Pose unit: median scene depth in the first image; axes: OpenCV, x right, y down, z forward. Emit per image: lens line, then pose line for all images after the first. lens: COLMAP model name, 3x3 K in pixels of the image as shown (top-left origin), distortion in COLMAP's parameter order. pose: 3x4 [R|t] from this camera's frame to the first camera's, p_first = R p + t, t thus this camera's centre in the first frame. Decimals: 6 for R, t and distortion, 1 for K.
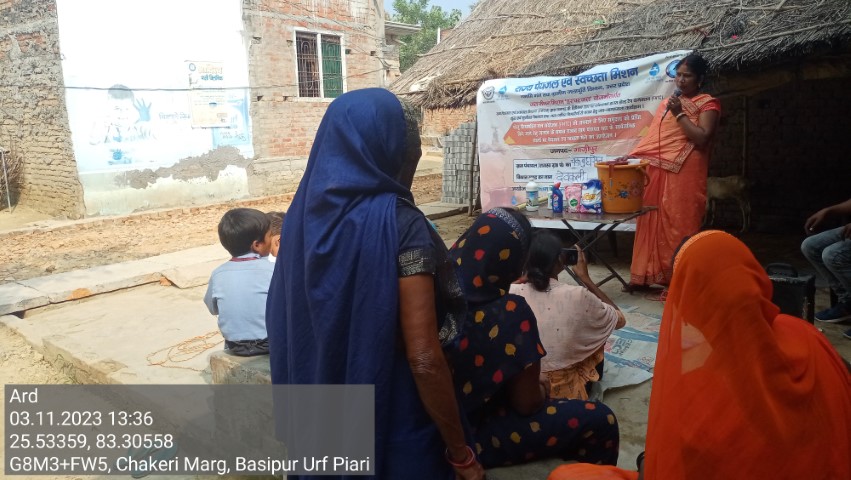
lens RADIAL K [[637.4, 0, 419.4], [0, 637.4, 242.2], [0, 0, 1]] dist [0.064174, -0.101907]
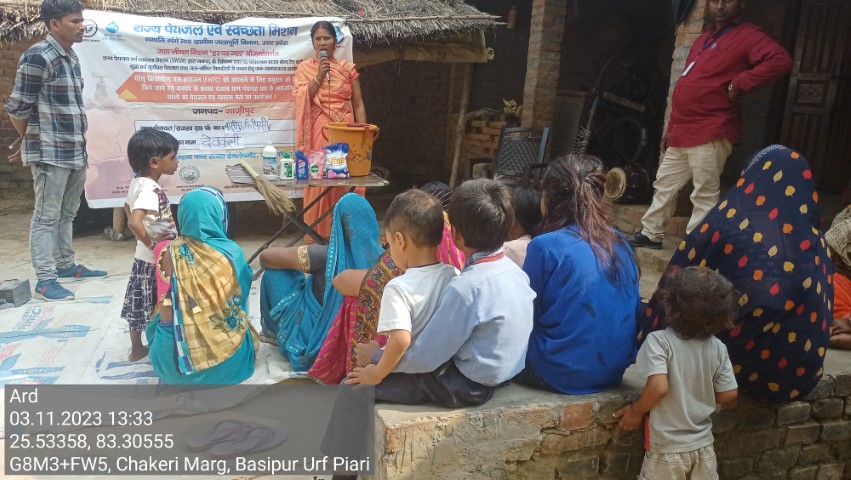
lens RADIAL K [[637.4, 0, 426.5], [0, 637.4, 244.4], [0, 0, 1]] dist [0.064174, -0.101907]
pose [[0.478233, -0.141223, 0.866804, -0.375788], [0.104816, 0.989110, 0.103321, -0.023947], [-0.871955, 0.041444, 0.487828, 0.313779]]
